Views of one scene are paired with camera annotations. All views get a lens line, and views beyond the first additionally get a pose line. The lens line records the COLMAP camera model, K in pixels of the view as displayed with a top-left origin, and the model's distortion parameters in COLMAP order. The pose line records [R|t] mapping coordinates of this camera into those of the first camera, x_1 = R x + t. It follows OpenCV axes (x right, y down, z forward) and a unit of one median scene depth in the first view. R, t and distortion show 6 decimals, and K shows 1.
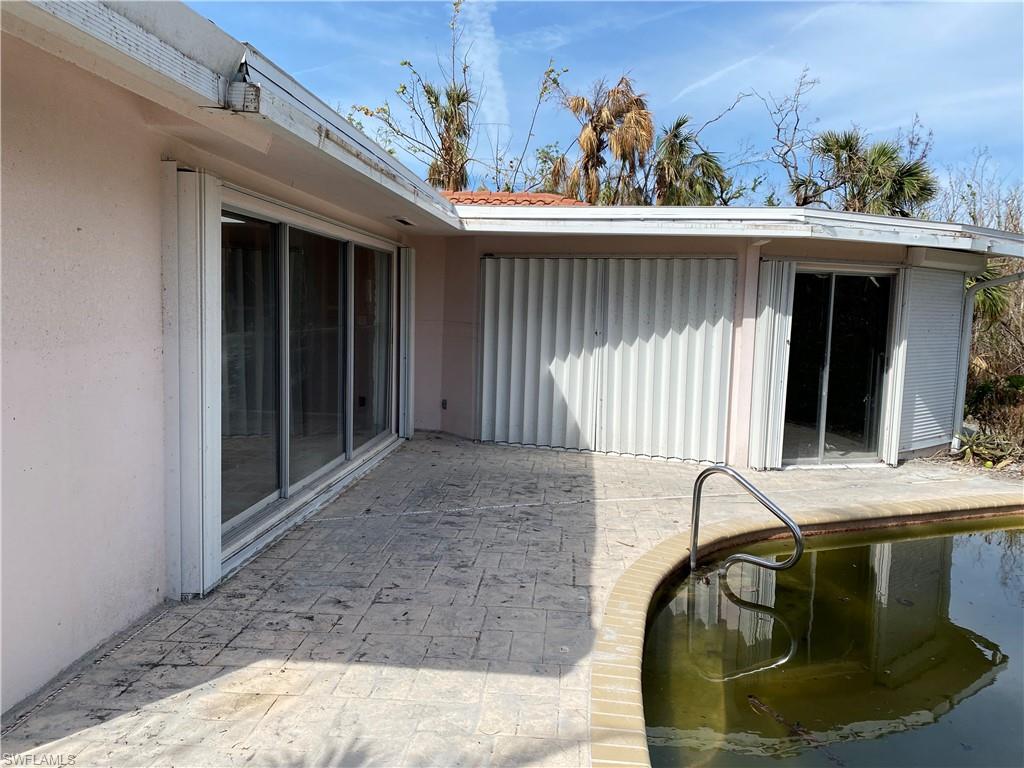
lens RADIAL K [[778.8, 0, 511.5], [0, 778.8, 379.7], [0, 0, 1]] dist [0.052945, -0.070788]
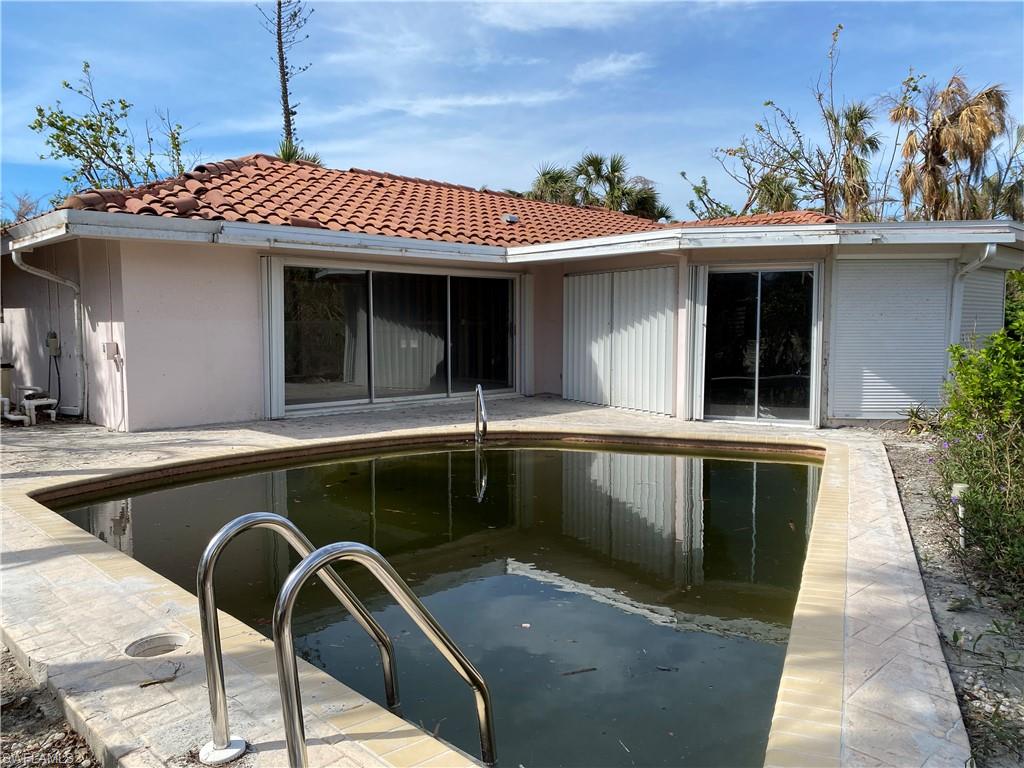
lens RADIAL K [[778.8, 0, 512.1], [0, 778.8, 386.9], [0, 0, 1]] dist [0.052945, -0.070788]
pose [[0.757154, 0.023008, -0.652831, 0.971257], [-0.039909, 0.999142, -0.011073, 0.085305], [0.652016, 0.034438, 0.757422, -0.227042]]
